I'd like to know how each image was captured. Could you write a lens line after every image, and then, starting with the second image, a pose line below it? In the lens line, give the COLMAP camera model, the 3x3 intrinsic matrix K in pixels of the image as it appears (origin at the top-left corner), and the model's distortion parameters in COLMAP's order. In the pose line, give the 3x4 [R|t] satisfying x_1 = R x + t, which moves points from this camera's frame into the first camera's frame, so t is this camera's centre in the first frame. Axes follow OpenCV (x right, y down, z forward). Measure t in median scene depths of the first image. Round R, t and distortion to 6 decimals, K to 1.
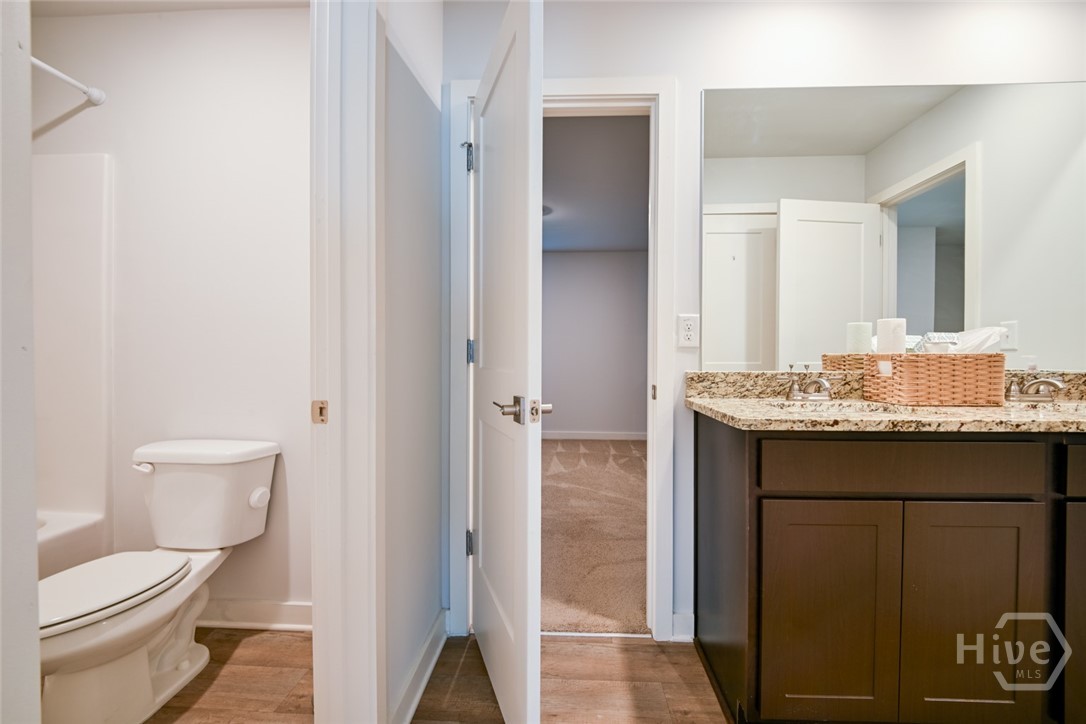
lens RADIAL K [[447.5, 0, 543.9], [0, 447.5, 359.7], [0, 0, 1]] dist [-0.014785, -0.000440]
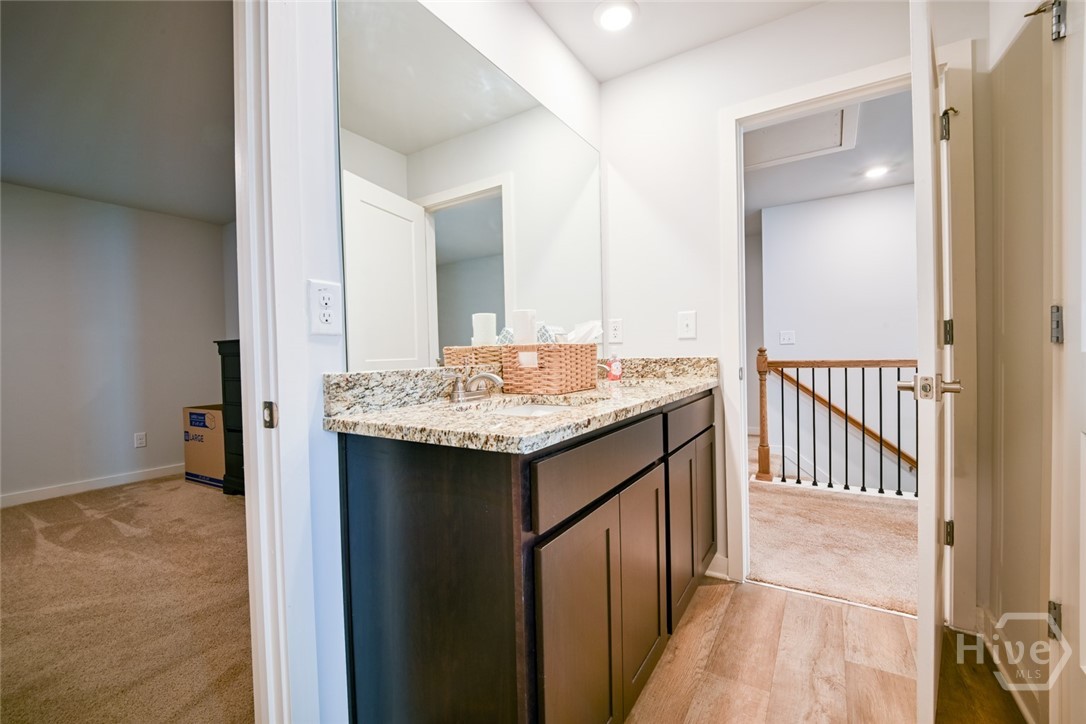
lens RADIAL K [[447.5, 0, 543.9], [0, 447.5, 359.7], [0, 0, 1]] dist [-0.014785, -0.000440]
pose [[0.482998, -0.025823, 0.875240, -0.074544], [0.030014, 0.999466, 0.012925, 0.007884], [-0.875107, 0.020027, 0.483515, 0.447931]]
